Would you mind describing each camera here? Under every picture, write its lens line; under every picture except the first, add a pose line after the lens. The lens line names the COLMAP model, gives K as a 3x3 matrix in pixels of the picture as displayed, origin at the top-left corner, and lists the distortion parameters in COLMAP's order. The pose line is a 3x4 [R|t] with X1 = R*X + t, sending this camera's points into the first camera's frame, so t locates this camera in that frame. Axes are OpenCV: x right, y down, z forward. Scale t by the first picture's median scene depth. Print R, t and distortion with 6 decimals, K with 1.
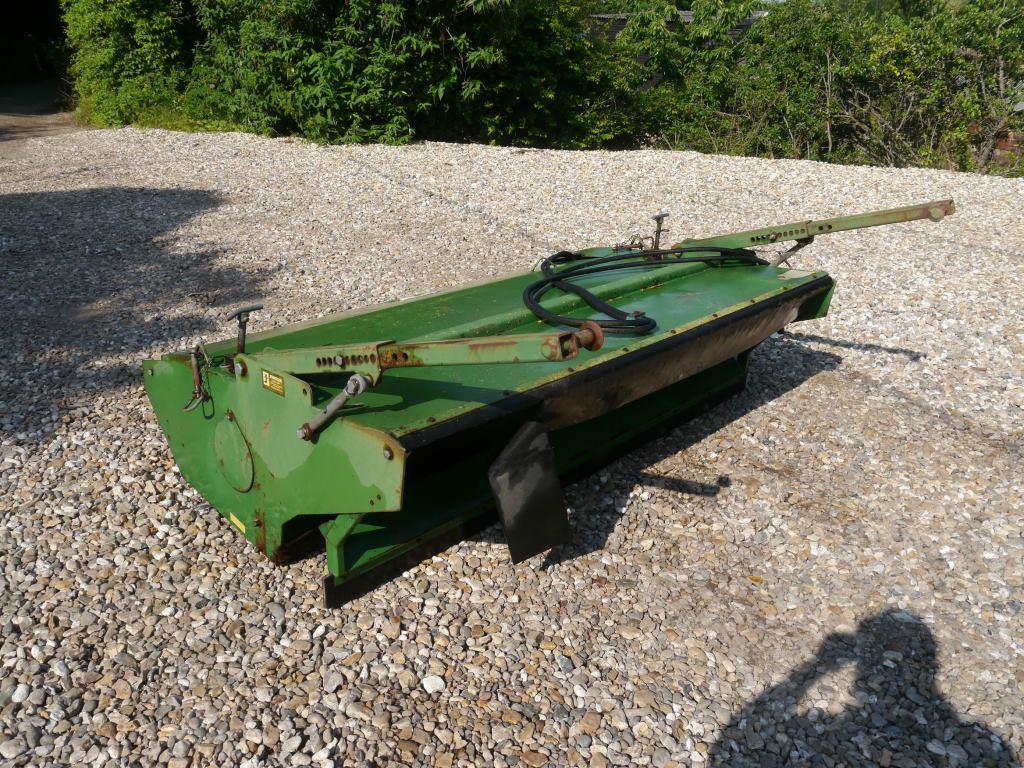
lens RADIAL K [[839.8, 0, 512.0], [0, 839.8, 384.0], [0, 0, 1]] dist [-0.031394, 0.012894]
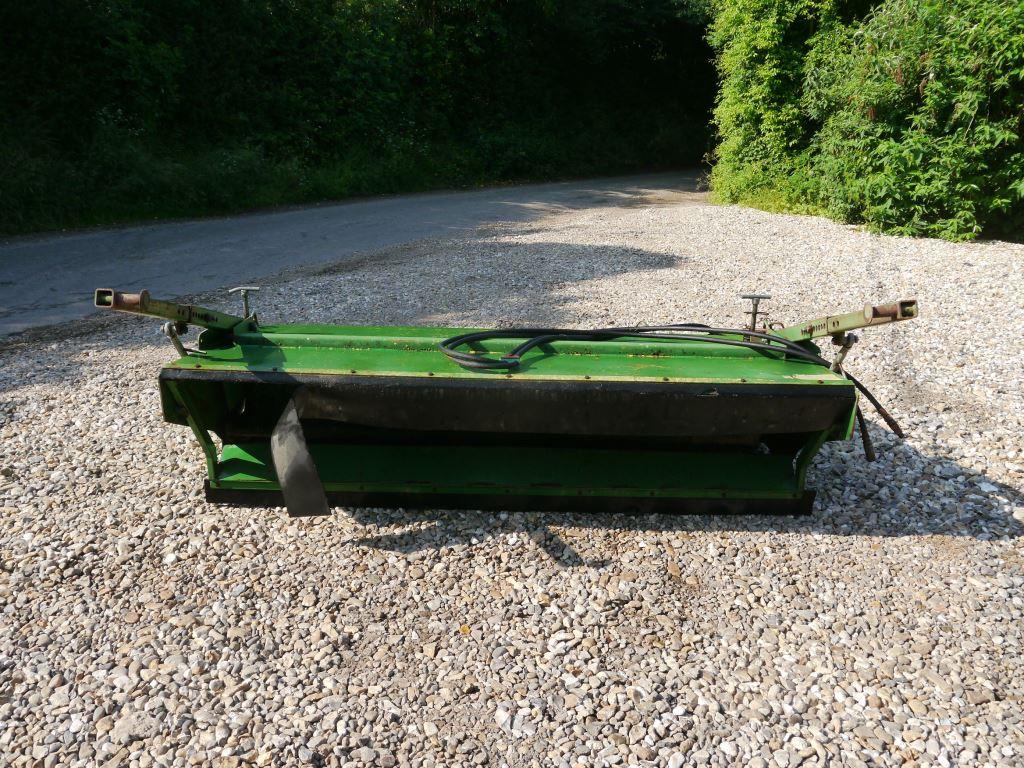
lens RADIAL K [[839.8, 0, 512.0], [0, 839.8, 384.0], [0, 0, 1]] dist [-0.031394, 0.012894]
pose [[0.692020, 0.206704, -0.691652, 0.188640], [-0.276416, 0.960979, 0.010631, -0.013556], [0.666861, 0.183827, 0.722153, 0.054760]]
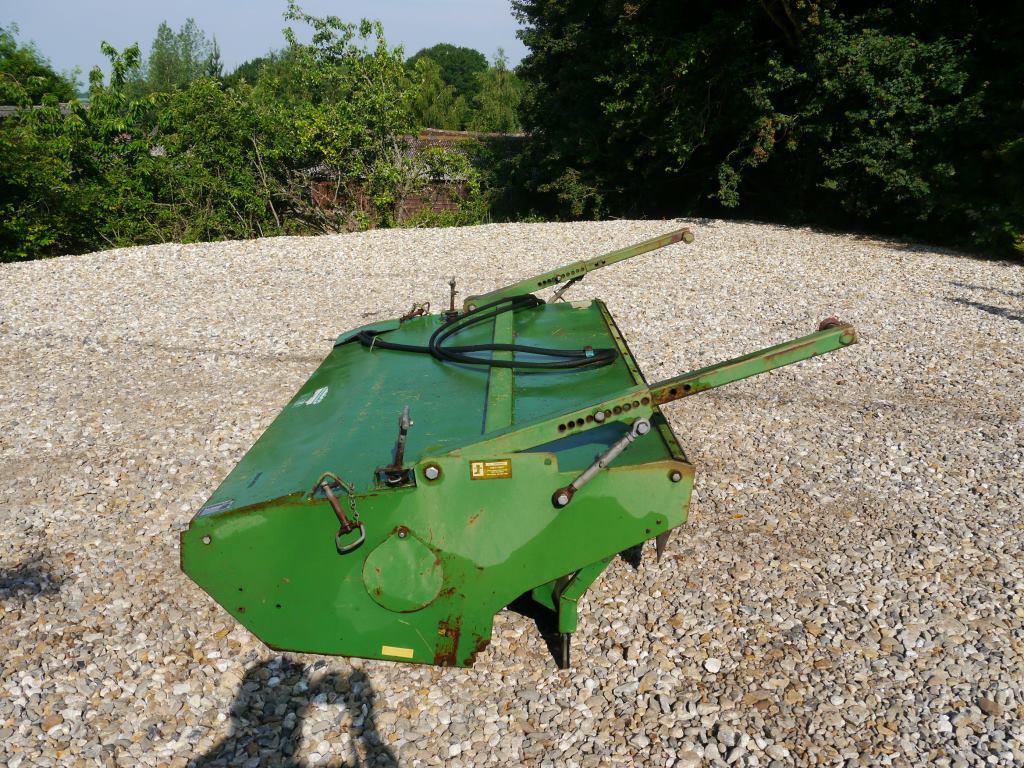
lens RADIAL K [[839.8, 0, 512.0], [0, 839.8, 384.0], [0, 0, 1]] dist [-0.031394, 0.012894]
pose [[0.729159, -0.236678, 0.642114, -0.147754], [0.295308, 0.955255, 0.016759, -0.018082], [-0.617349, 0.177402, 0.766426, 0.033305]]
